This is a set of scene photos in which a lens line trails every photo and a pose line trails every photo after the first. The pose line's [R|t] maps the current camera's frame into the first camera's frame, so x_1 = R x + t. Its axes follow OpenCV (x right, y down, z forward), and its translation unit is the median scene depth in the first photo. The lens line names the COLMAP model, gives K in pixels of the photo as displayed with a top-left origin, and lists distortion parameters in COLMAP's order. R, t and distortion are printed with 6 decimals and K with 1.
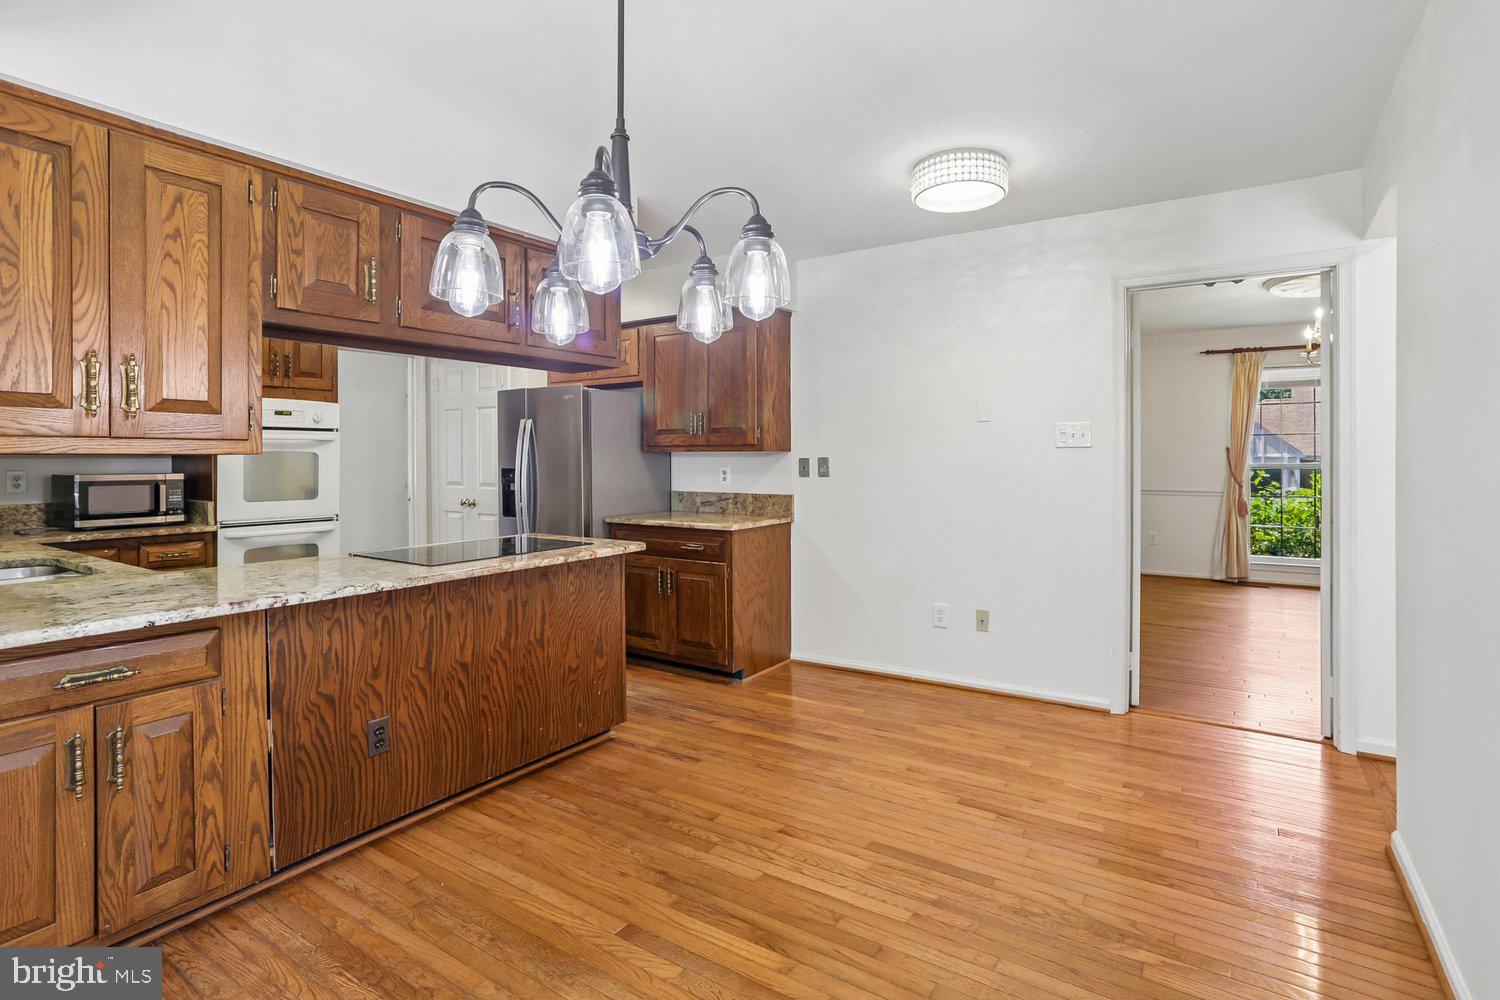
lens RADIAL K [[747.9, 0, 749.6], [0, 747.9, 454.7], [0, 0, 1]] dist [-0.058015, 0.030682]
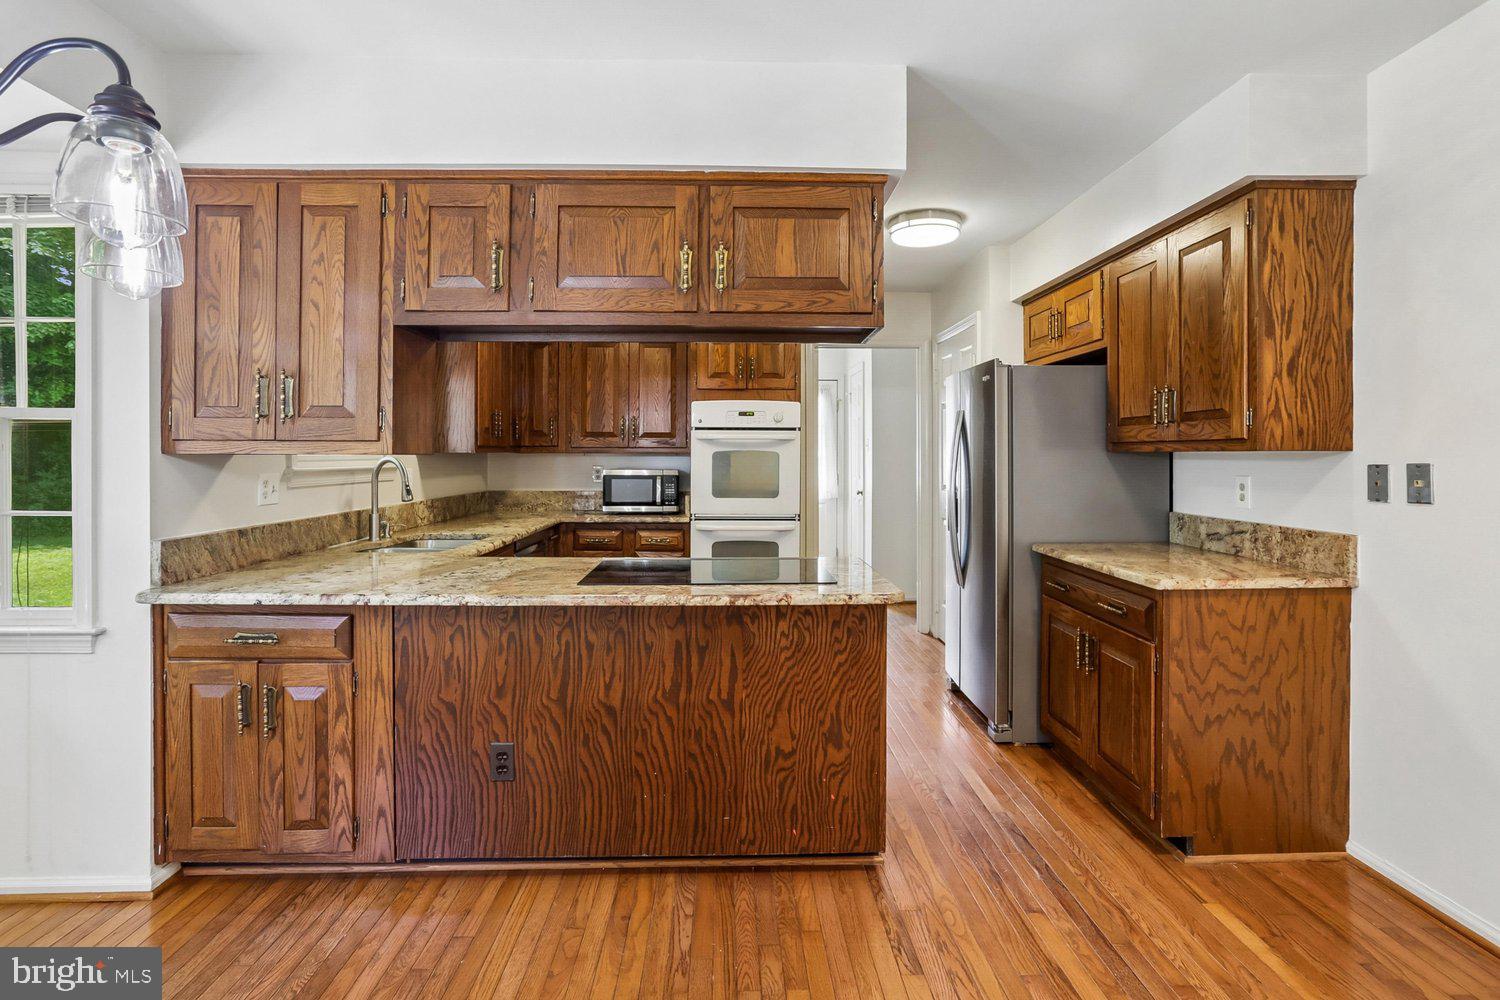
lens RADIAL K [[747.9, 0, 749.6], [0, 747.9, 454.7], [0, 0, 1]] dist [-0.058015, 0.030682]
pose [[0.584484, 0.004418, -0.811393, 0.400235], [-0.002412, 0.999990, 0.003707, -0.004813], [0.811402, -0.000209, 0.584489, 0.672974]]
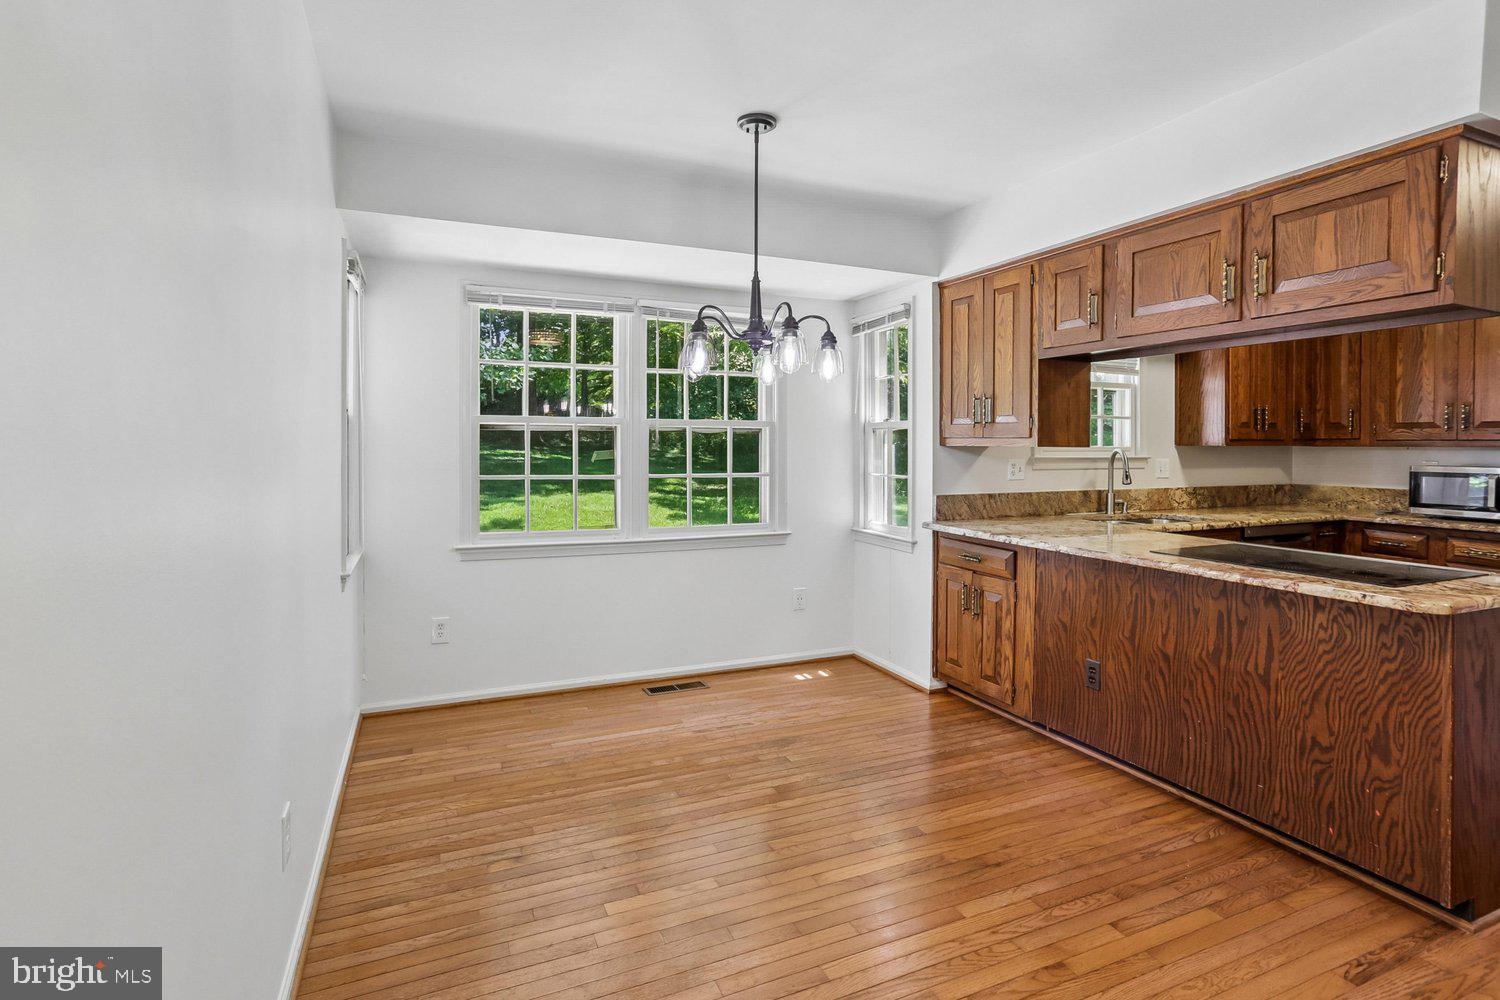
lens RADIAL K [[738.5, 0, 749.9], [0, 738.5, 444.0], [0, 0, 1]] dist [-0.055853, 0.022632]
pose [[-0.535920, 0.000689, -0.844268, 0.798006], [-0.002410, 0.999994, 0.002346, -0.007202], [0.844265, 0.003292, -0.535915, 1.104363]]
